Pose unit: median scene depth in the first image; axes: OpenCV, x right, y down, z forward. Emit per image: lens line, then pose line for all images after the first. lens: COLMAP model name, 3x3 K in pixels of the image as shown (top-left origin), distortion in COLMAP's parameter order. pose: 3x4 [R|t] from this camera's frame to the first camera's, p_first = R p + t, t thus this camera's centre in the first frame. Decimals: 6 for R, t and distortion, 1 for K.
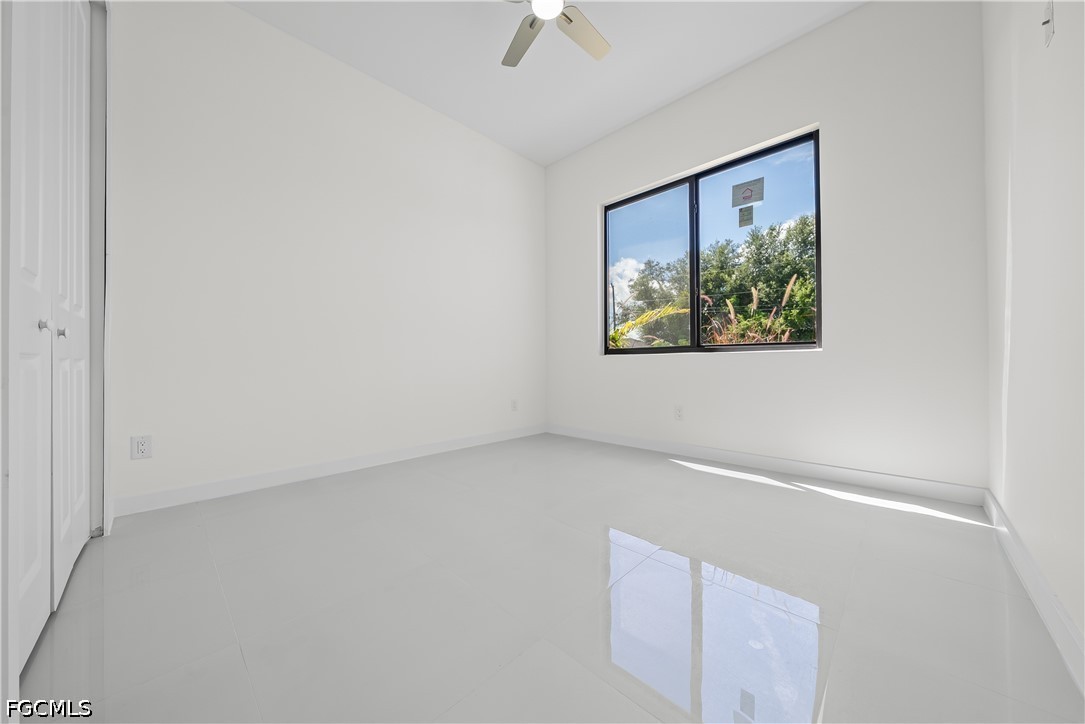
lens RADIAL K [[358.4, 0, 536.3], [0, 358.4, 367.5], [0, 0, 1]] dist [-0.001122, 0.000185]
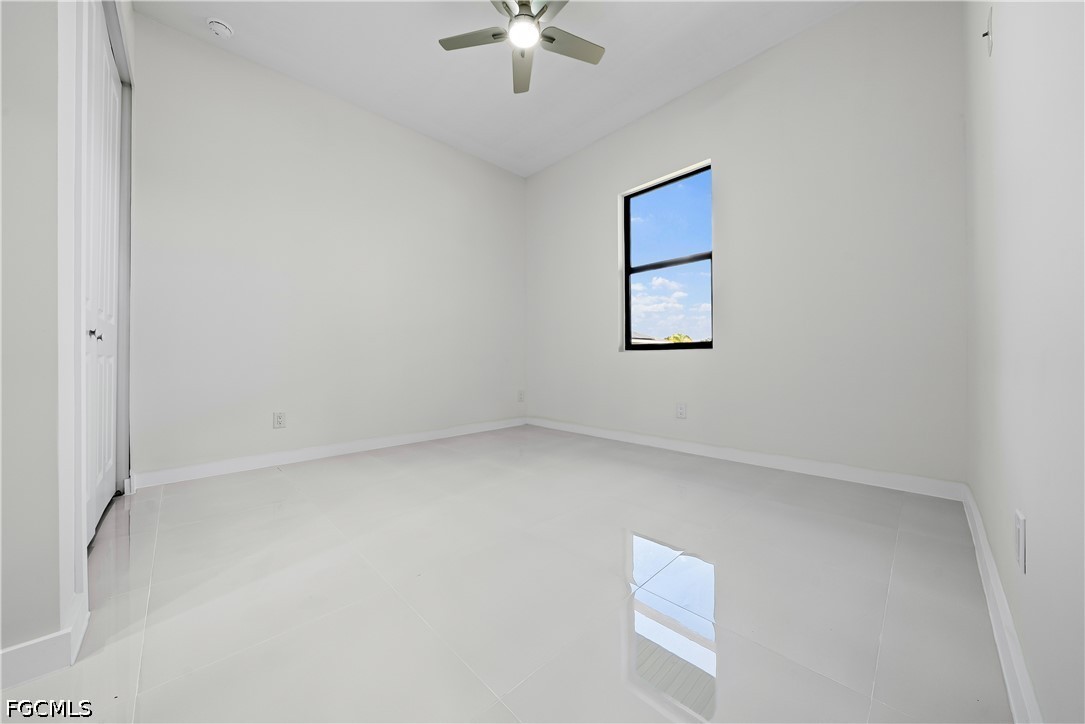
lens RADIAL K [[374.2, 0, 548.6], [0, 374.2, 358.2], [0, 0, 1]] dist [0.002705, 0.000005]
pose [[0.999870, 0.000040, -0.016130, 0.358593], [-0.000287, 0.999883, -0.015309, 0.005261], [0.016127, 0.015312, 0.999753, -0.355069]]
